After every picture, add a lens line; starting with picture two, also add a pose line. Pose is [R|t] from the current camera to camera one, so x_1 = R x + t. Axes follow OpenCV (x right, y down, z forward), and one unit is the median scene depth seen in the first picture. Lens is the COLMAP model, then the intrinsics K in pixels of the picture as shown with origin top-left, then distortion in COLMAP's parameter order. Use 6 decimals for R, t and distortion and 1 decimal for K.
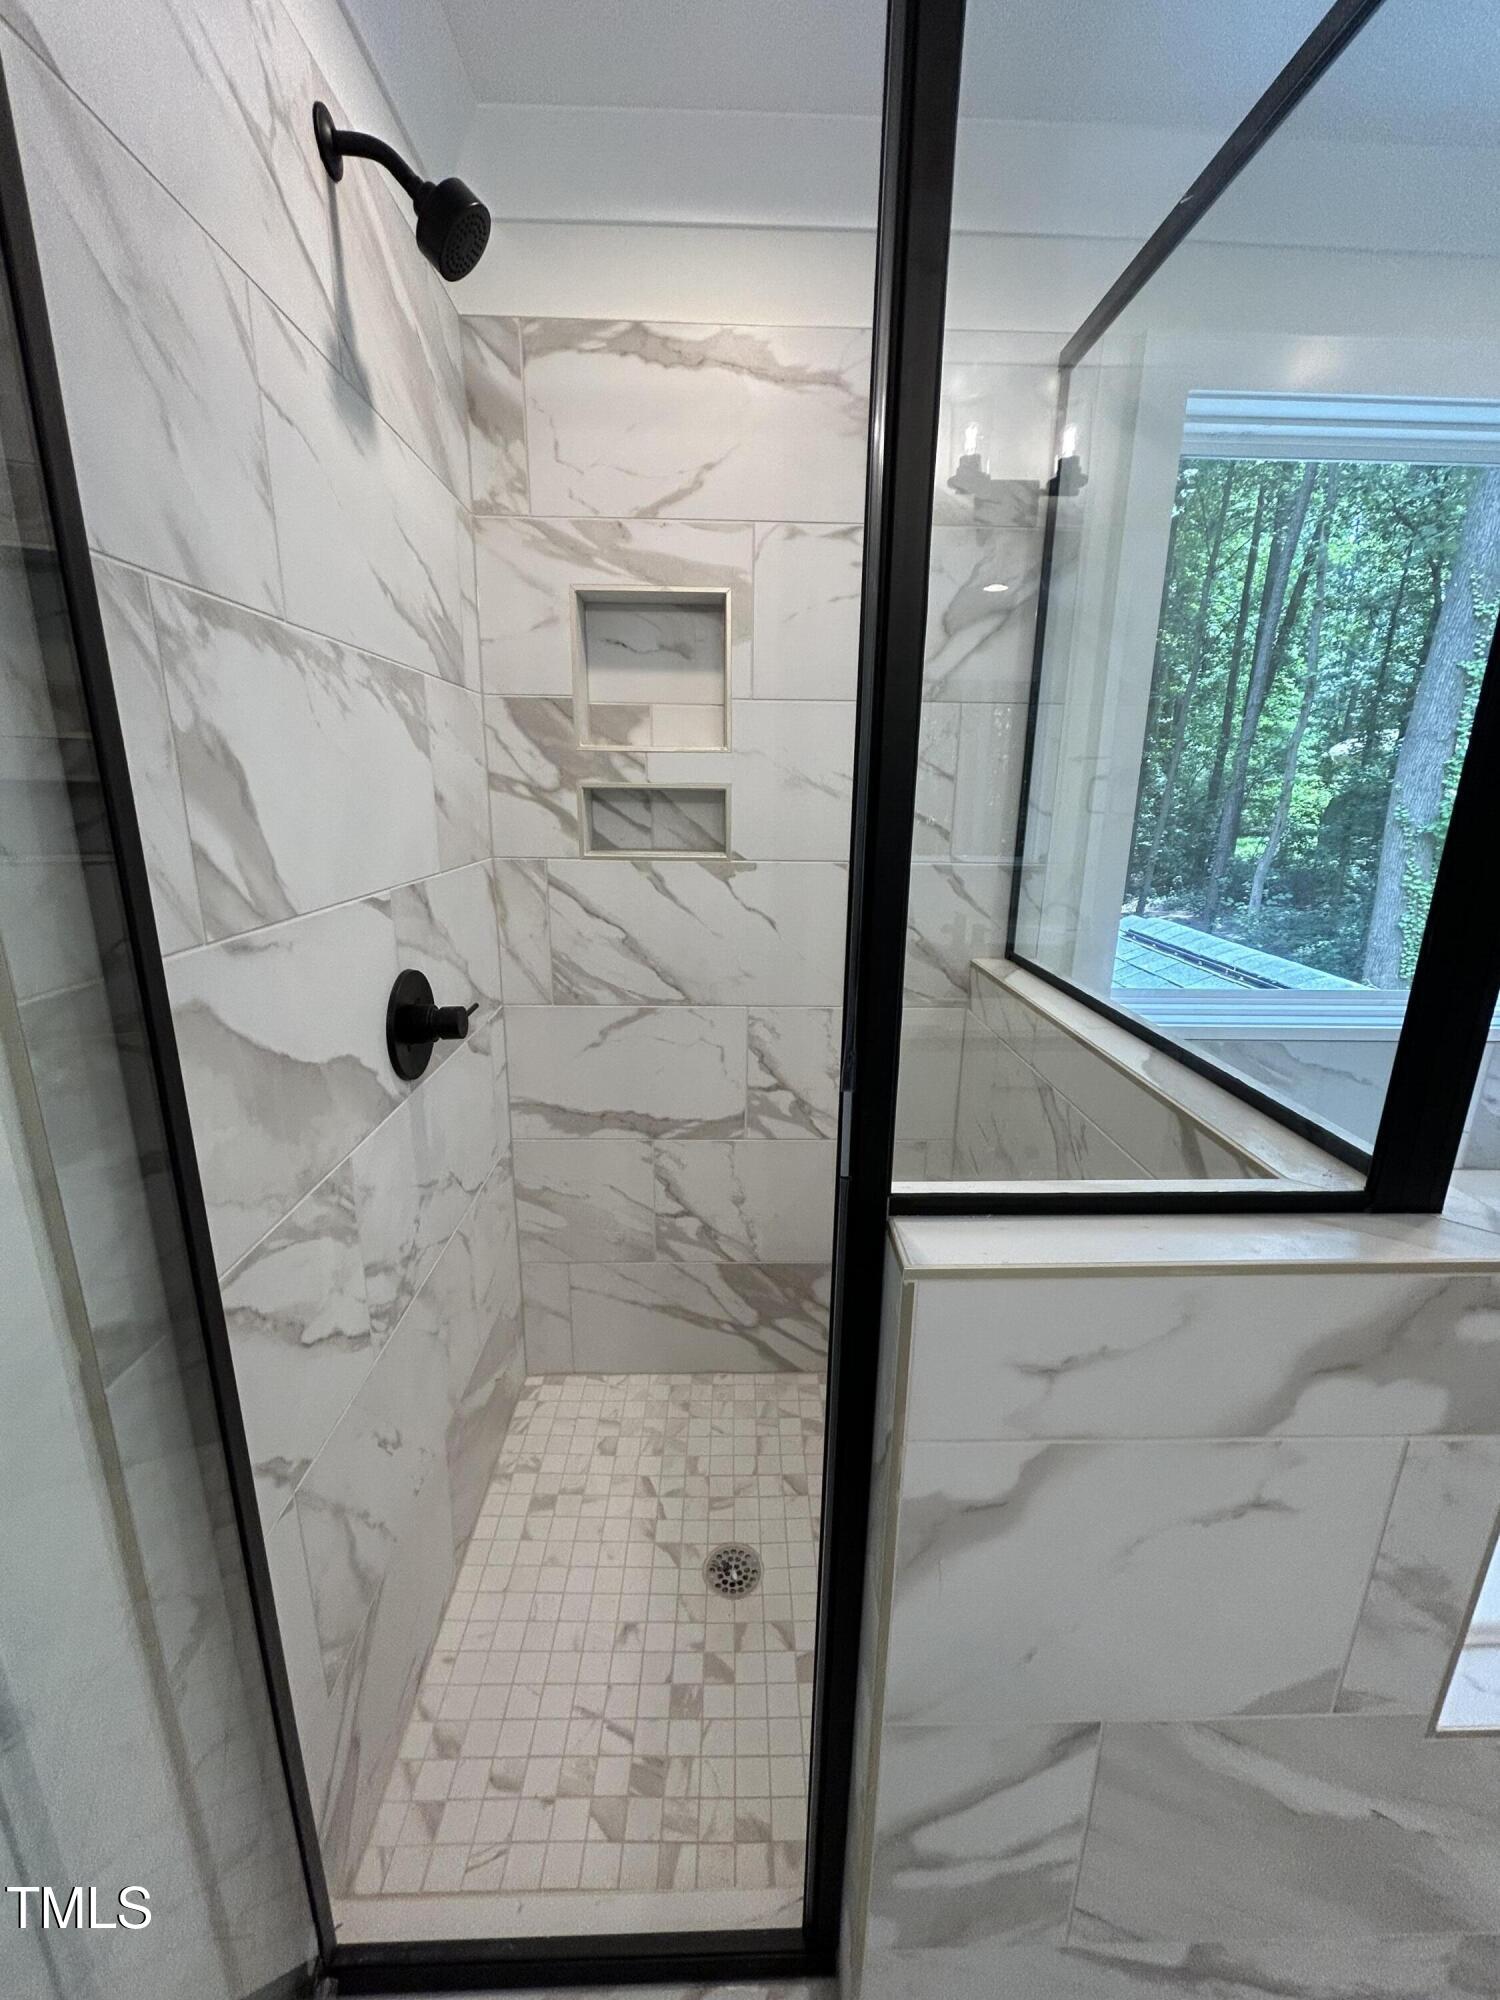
lens RADIAL K [[805.1, 0, 750.0], [0, 805.1, 1000.0], [0, 0, 1]] dist [0.000064, 0.000405]
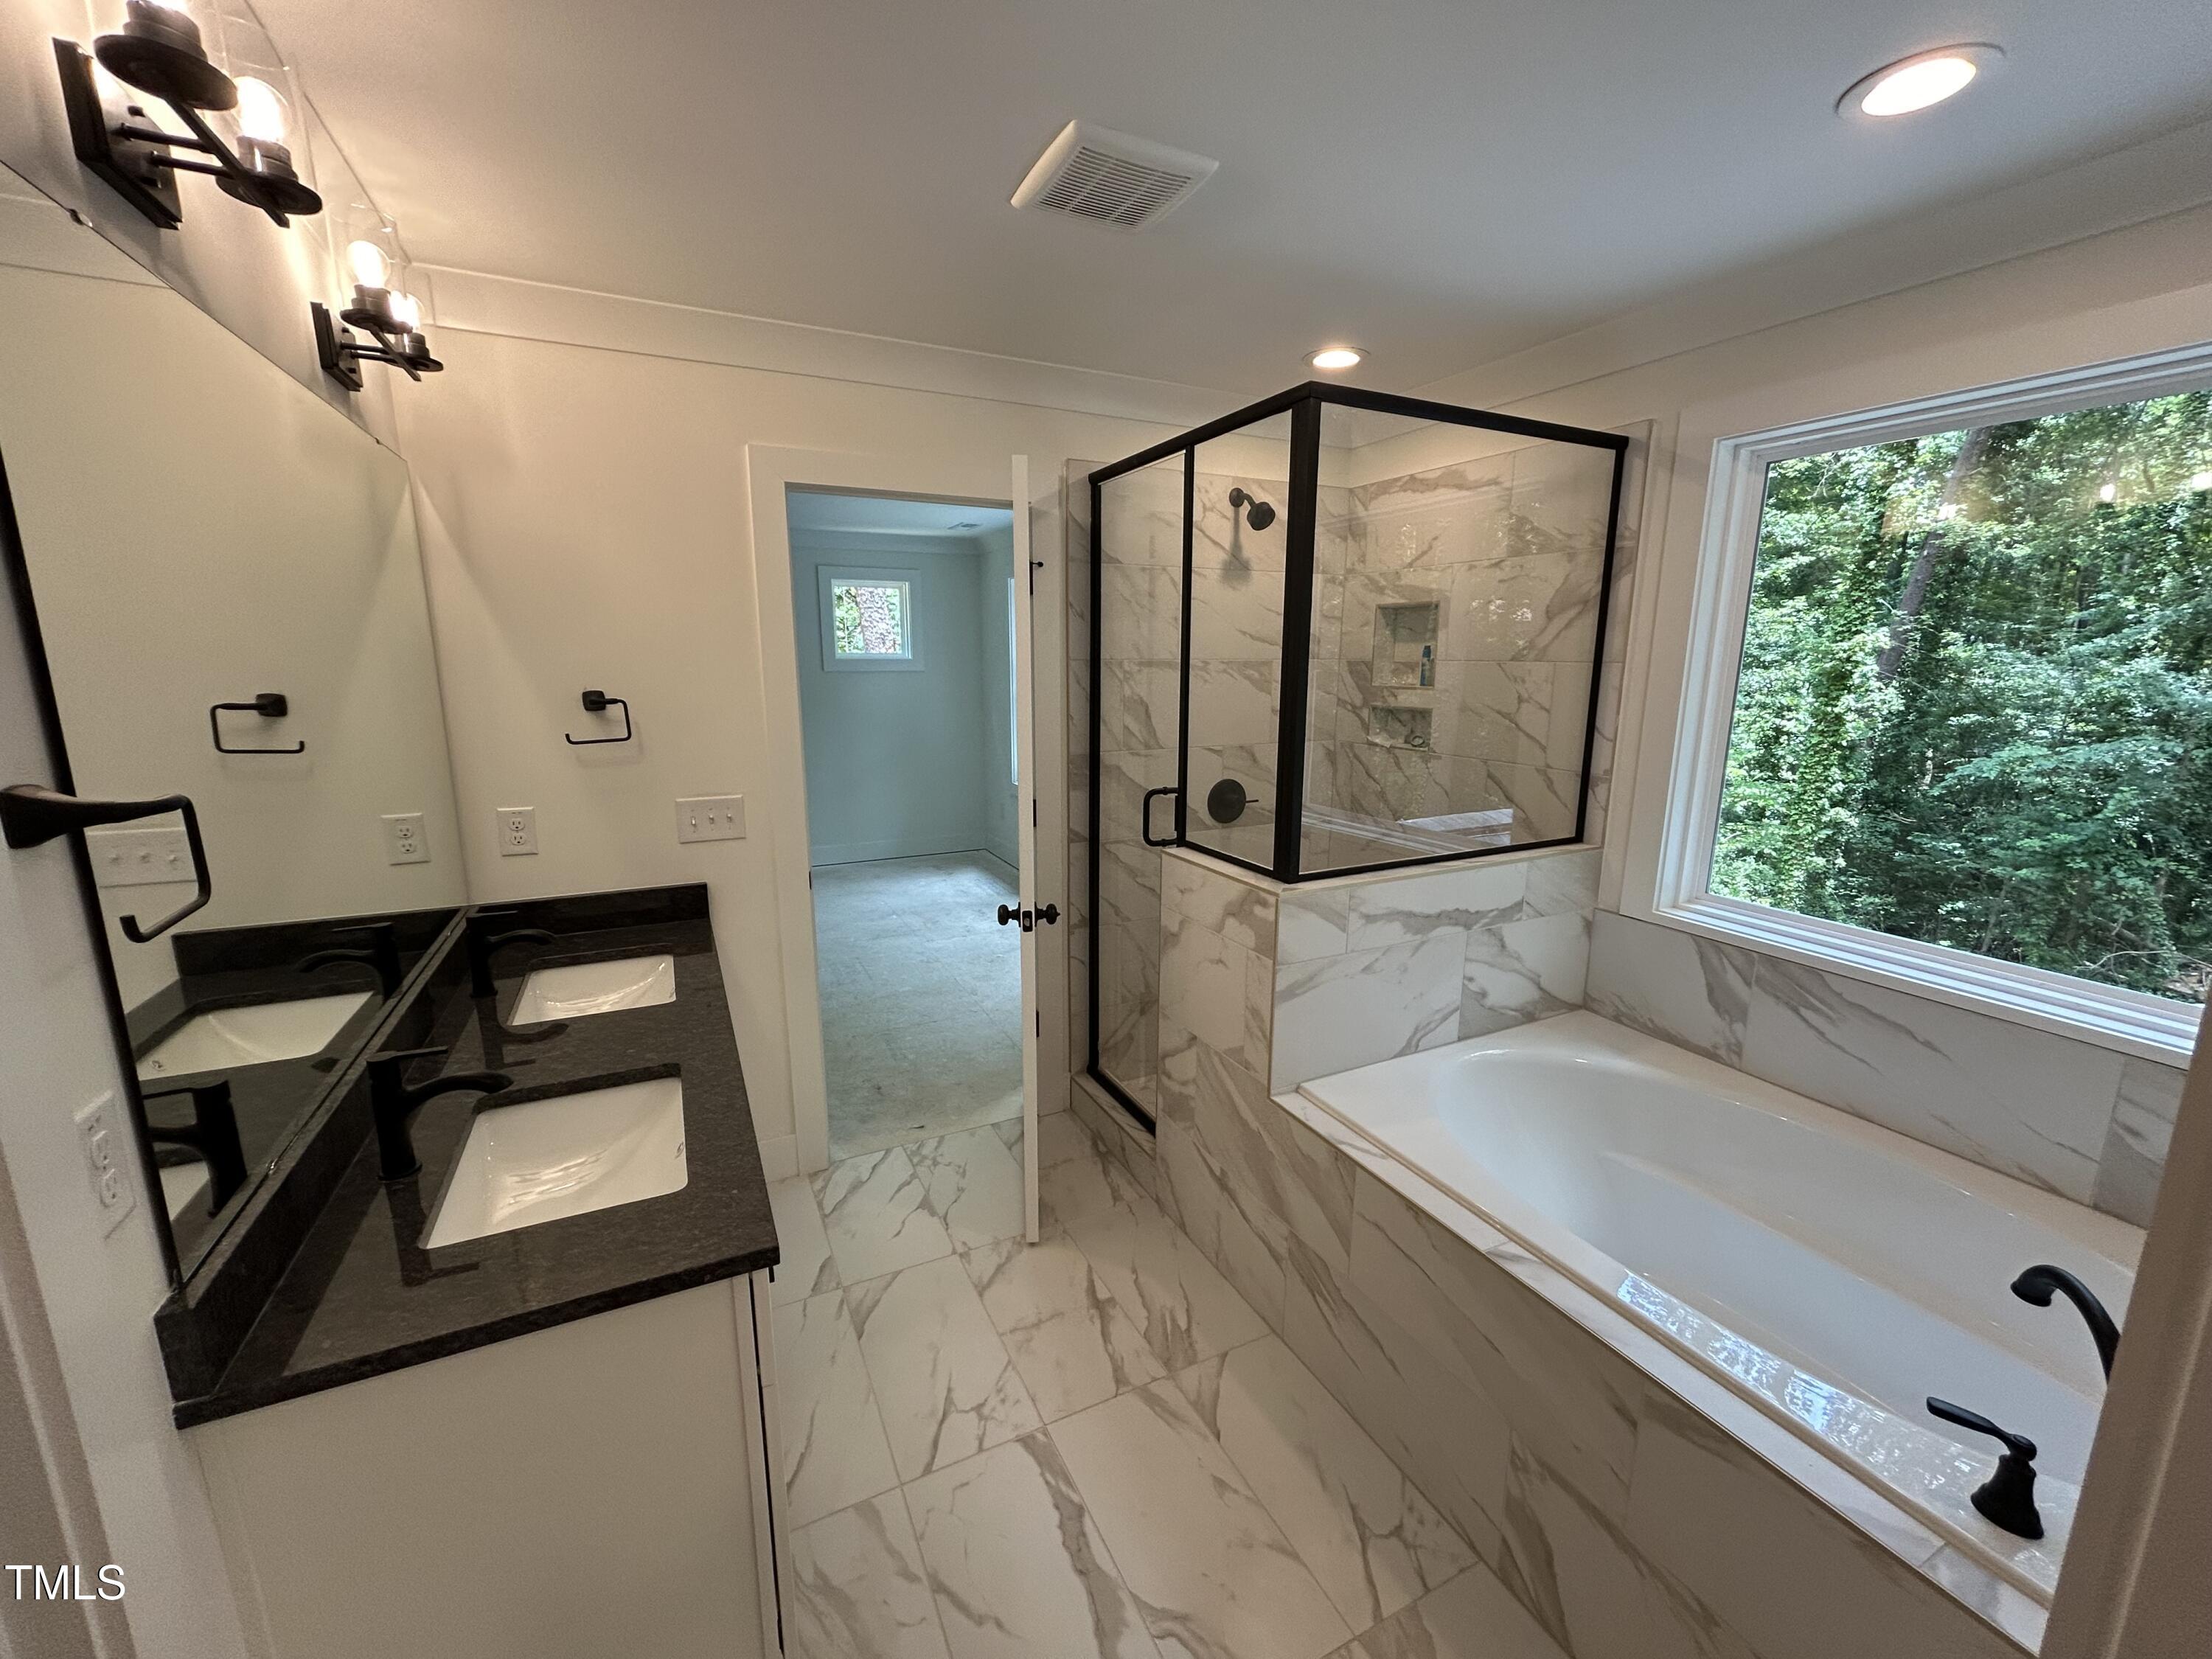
lens RADIAL K [[890.5, 0, 1106.0], [0, 890.5, 829.5], [0, 0, 1]] dist [0.000064, 0.000405]
pose [[0.420408, 0.164860, -0.892232, 1.507523], [-0.230062, 0.970587, 0.070935, 0.005279], [0.877683, 0.175447, 0.445971, -0.427288]]
